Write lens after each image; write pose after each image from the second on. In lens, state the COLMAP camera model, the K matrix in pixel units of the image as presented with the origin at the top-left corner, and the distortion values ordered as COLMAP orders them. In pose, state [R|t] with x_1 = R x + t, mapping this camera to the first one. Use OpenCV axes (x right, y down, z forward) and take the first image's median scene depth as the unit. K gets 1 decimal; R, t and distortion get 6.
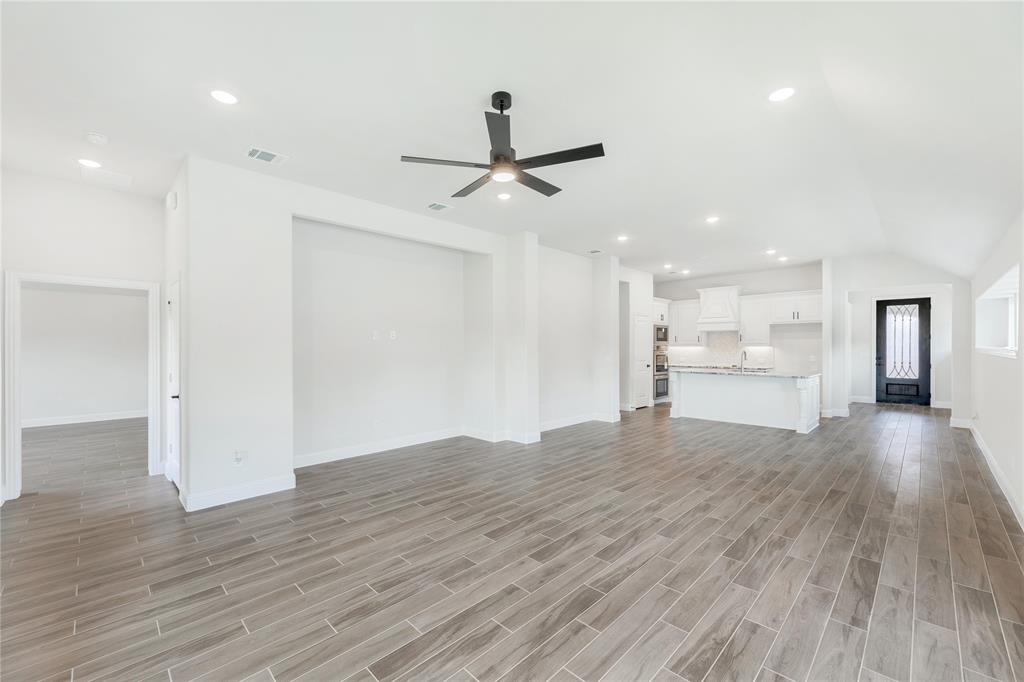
lens RADIAL K [[446.5, 0, 511.9], [0, 446.5, 344.5], [0, 0, 1]] dist [0.003734, 0.000321]
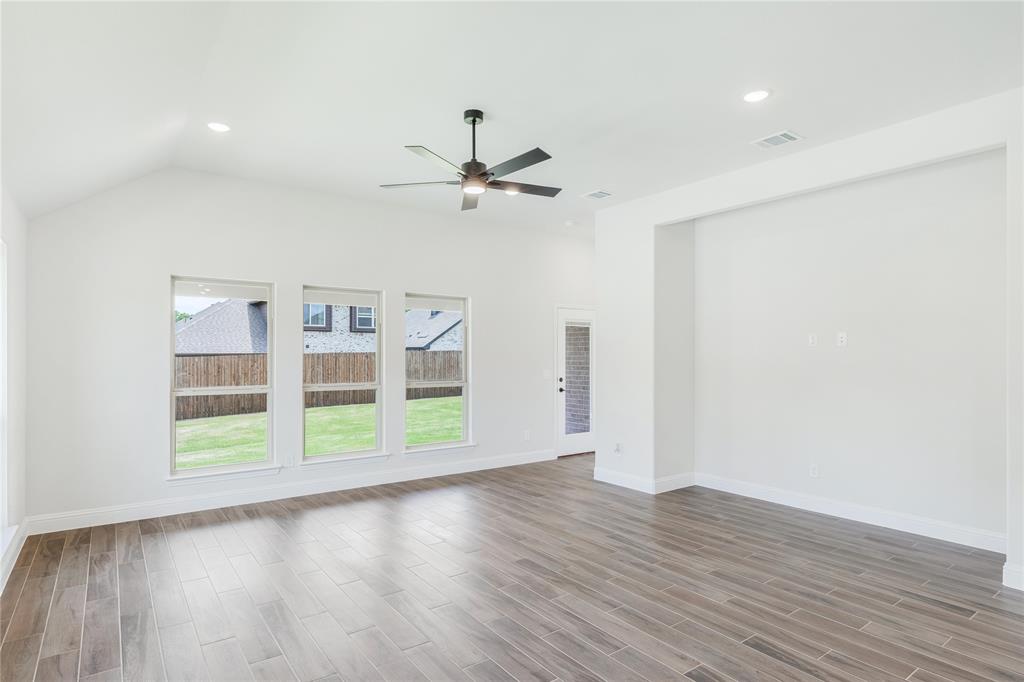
lens RADIAL K [[553.4, 0, 513.0], [0, 553.4, 346.3], [0, 0, 1]] dist [-0.002809, -0.000398]
pose [[-0.195335, -0.011586, -0.980668, 0.906020], [0.001555, 0.999925, -0.012123, -0.014598], [0.980735, -0.003893, -0.195302, 0.977834]]
